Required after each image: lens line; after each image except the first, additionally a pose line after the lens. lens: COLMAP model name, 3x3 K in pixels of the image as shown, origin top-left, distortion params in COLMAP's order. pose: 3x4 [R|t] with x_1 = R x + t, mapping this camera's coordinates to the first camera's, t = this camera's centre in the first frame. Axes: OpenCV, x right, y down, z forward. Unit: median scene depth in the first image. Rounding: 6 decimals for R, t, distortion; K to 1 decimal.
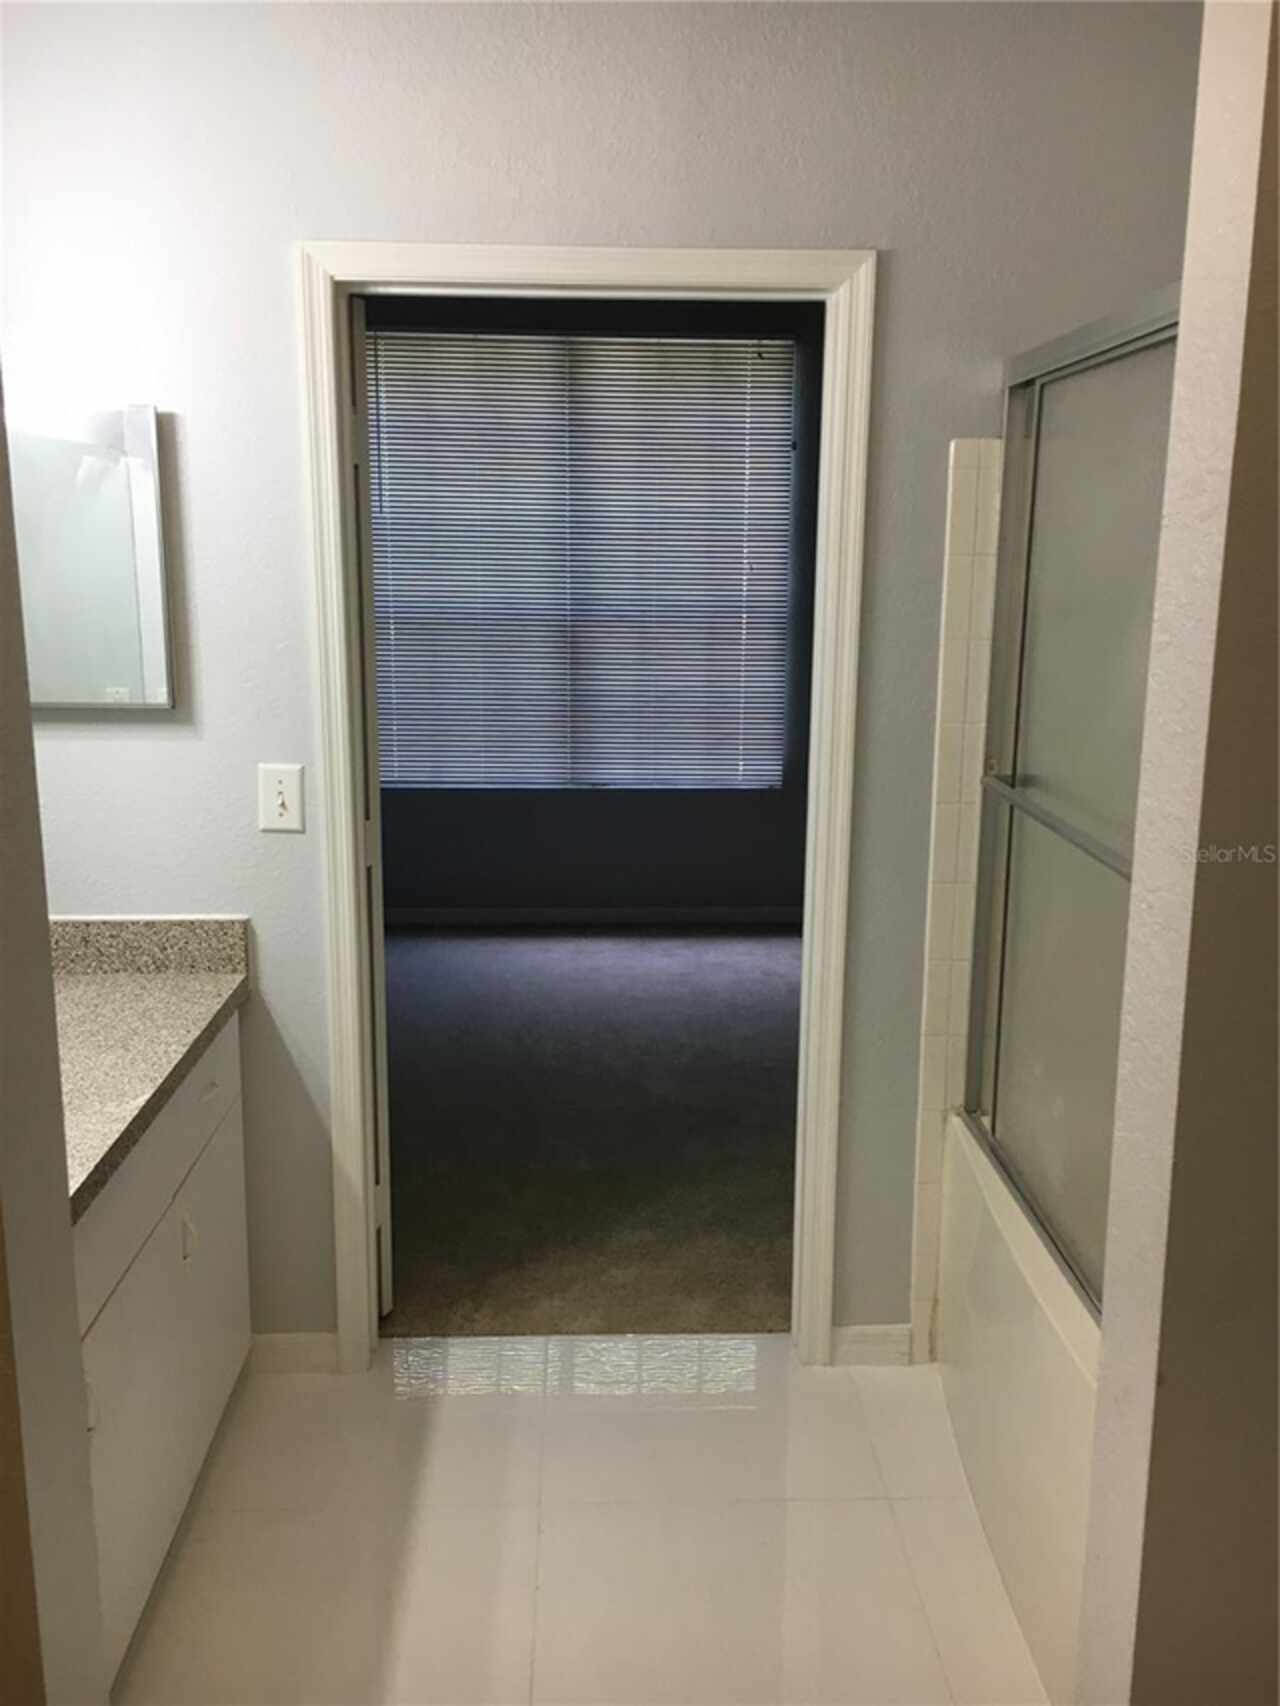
lens RADIAL K [[1439.0, 0, 641.4], [0, 1439.0, 834.1], [0, 0, 1]] dist [0.061767, -0.072333]
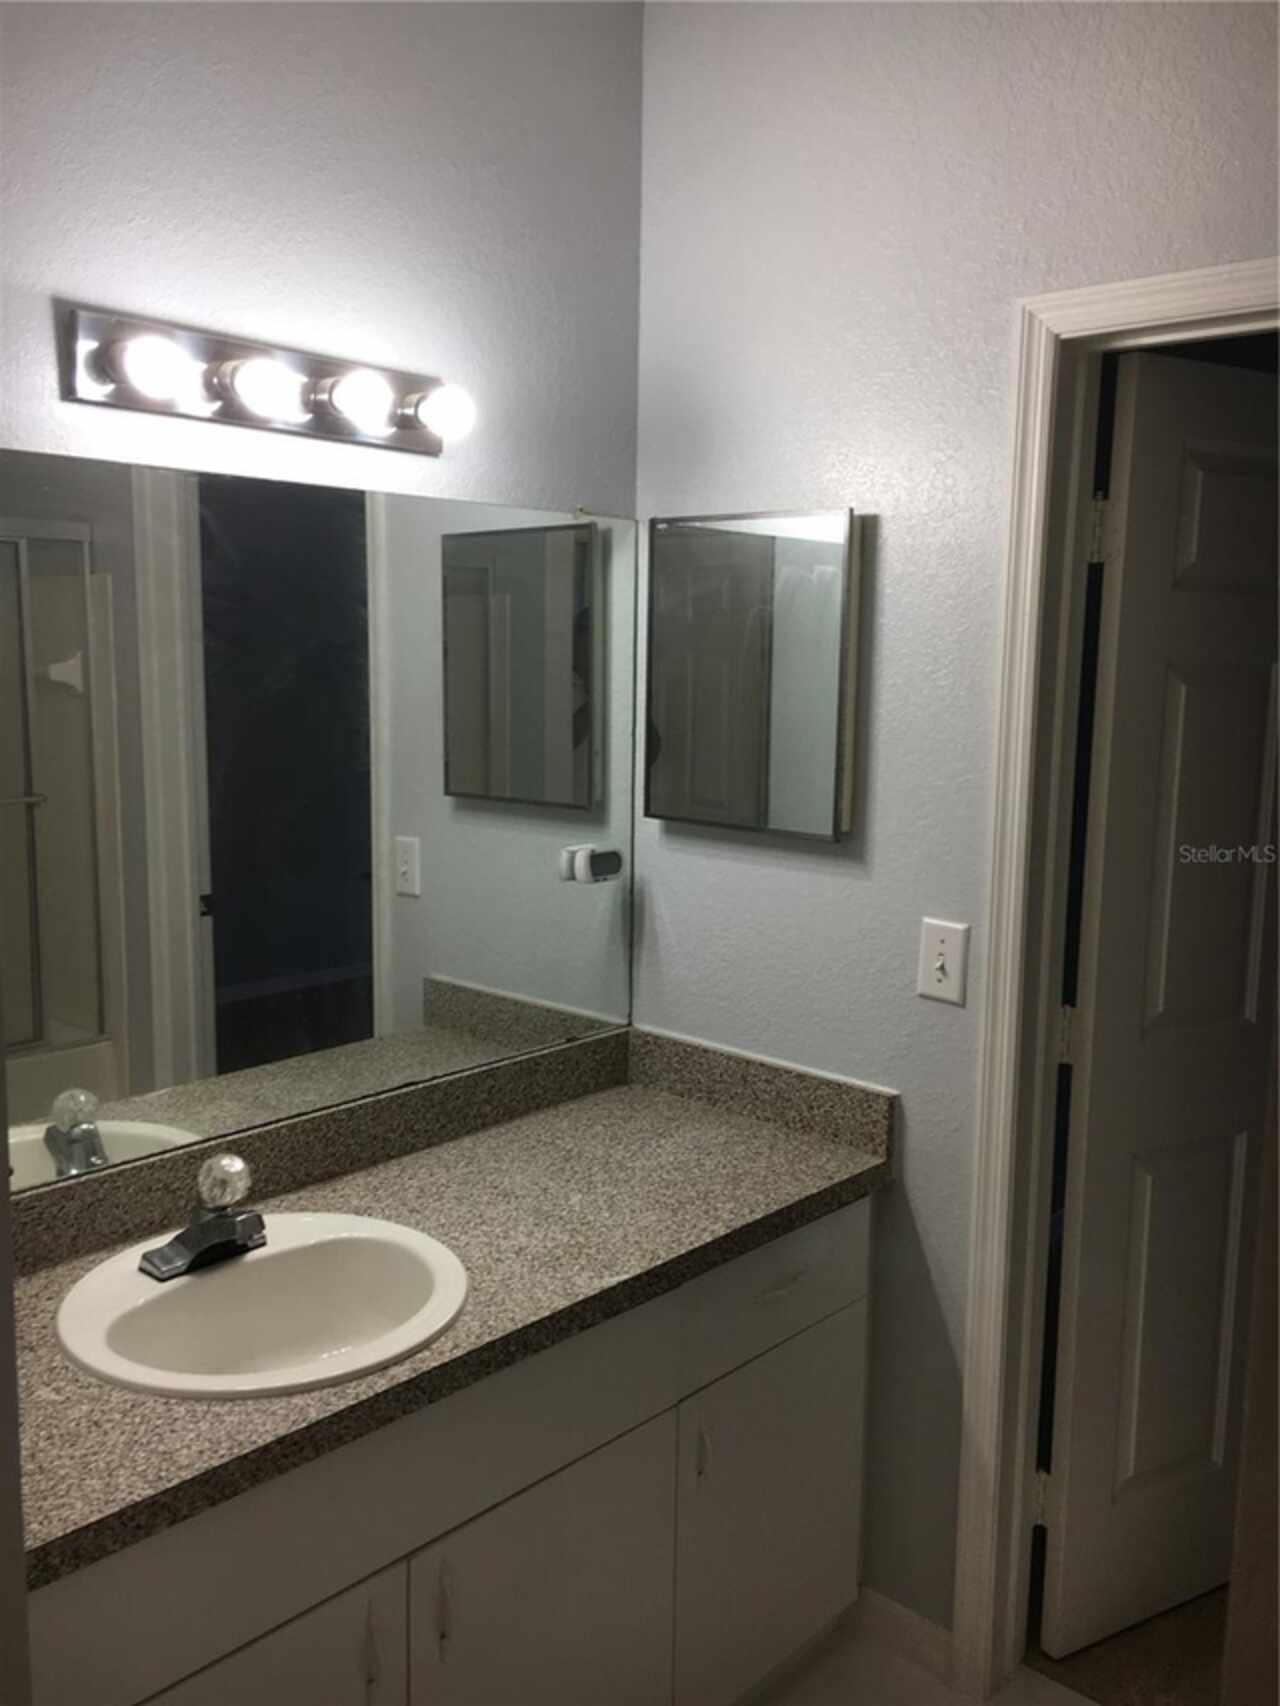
lens RADIAL K [[1439.0, 0, 641.4], [0, 1439.0, 834.1], [0, 0, 1]] dist [0.061767, -0.072333]
pose [[0.703335, 0.095257, -0.704447, 0.206910], [-0.146466, 0.989137, -0.012482, -0.061057], [0.695606, 0.111957, 0.709647, 0.278953]]
